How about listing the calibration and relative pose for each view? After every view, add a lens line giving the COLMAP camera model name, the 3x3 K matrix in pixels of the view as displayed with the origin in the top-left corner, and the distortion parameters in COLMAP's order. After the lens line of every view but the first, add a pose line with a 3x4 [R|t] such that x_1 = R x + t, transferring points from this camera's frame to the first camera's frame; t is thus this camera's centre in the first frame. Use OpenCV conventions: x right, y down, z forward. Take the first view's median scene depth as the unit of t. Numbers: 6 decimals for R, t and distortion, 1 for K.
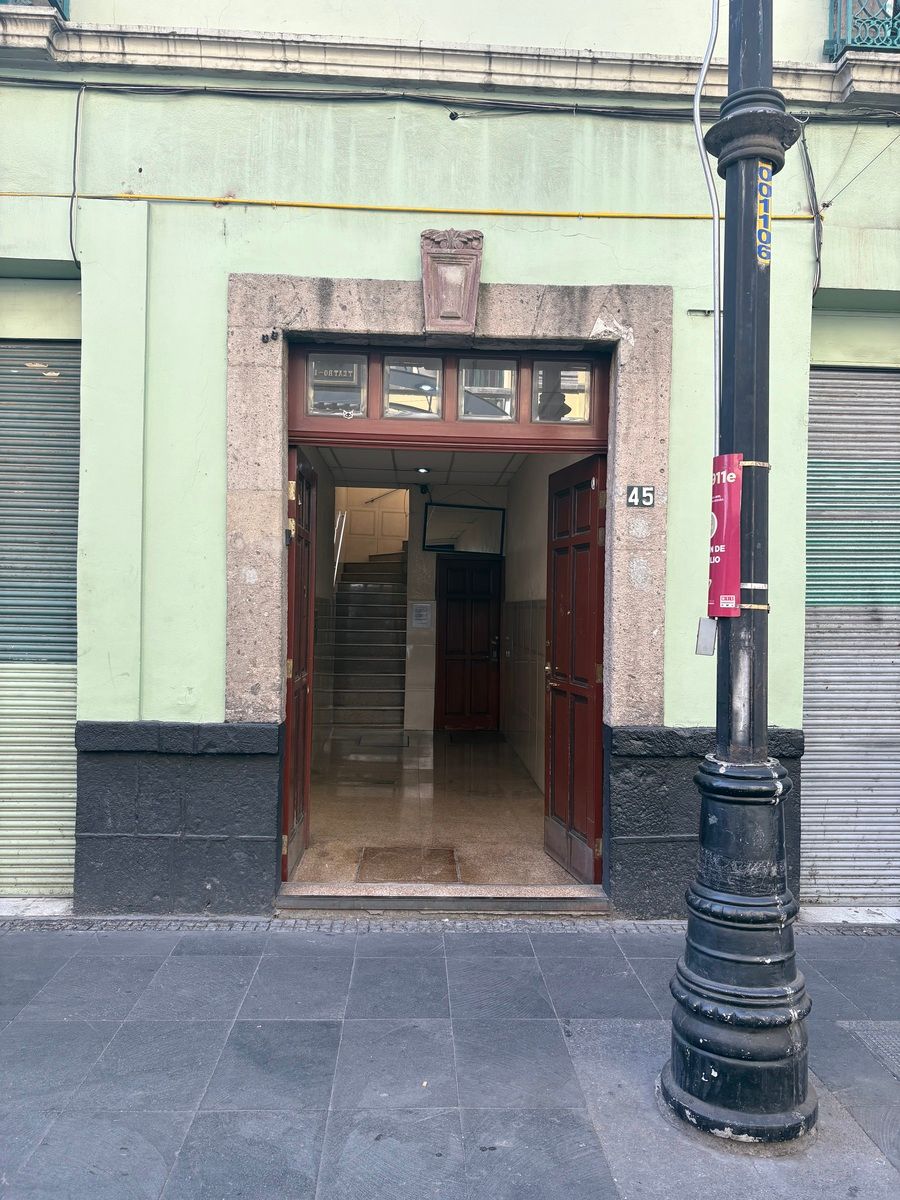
lens RADIAL K [[896.0, 0, 450.0], [0, 896.0, 600.0], [0, 0, 1]] dist [0.082142, 0.001349]
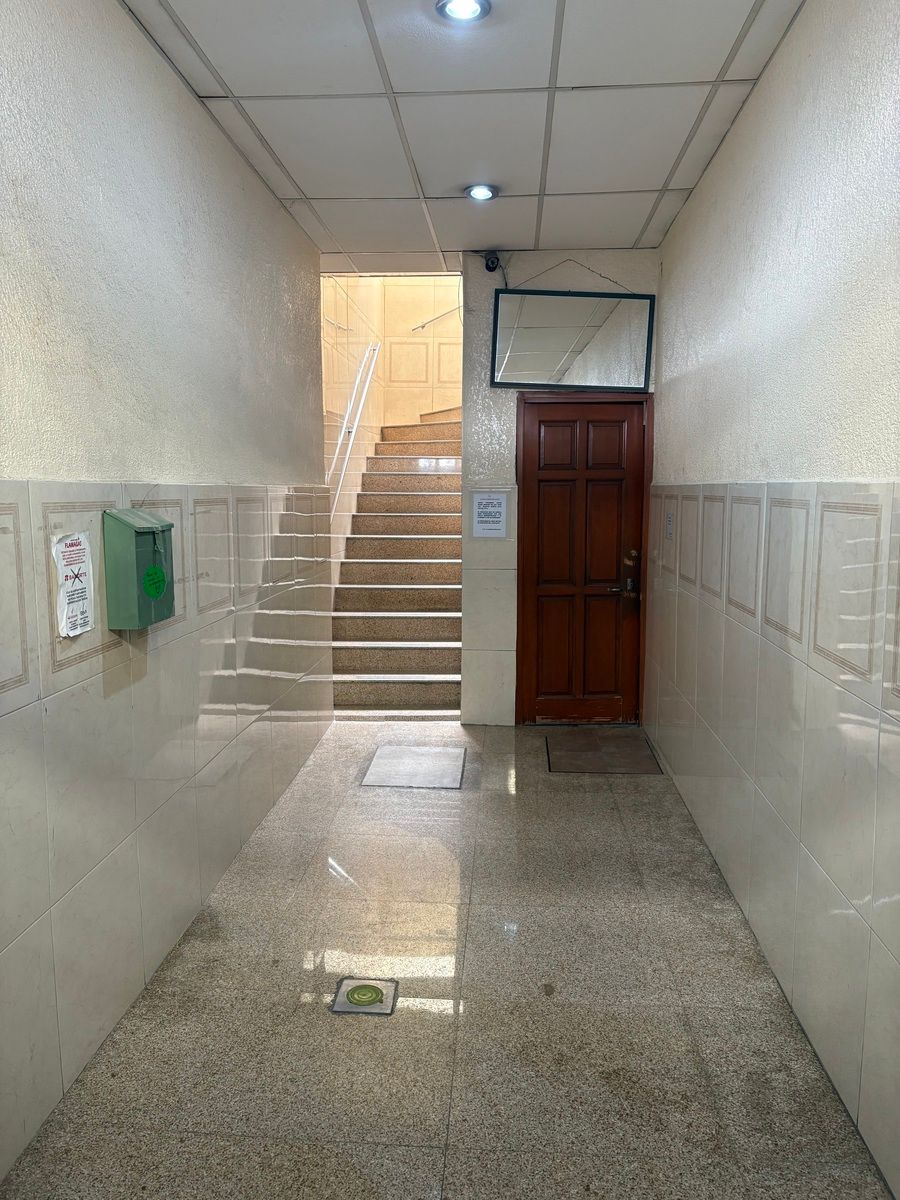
lens RADIAL K [[896.0, 0, 450.0], [0, 896.0, 600.0], [0, 0, 1]] dist [0.082142, 0.001349]
pose [[0.993824, -0.007990, -0.110678, 0.002610], [0.022771, 0.990863, 0.132938, -0.003107], [0.108605, -0.134638, 0.984925, 0.465518]]
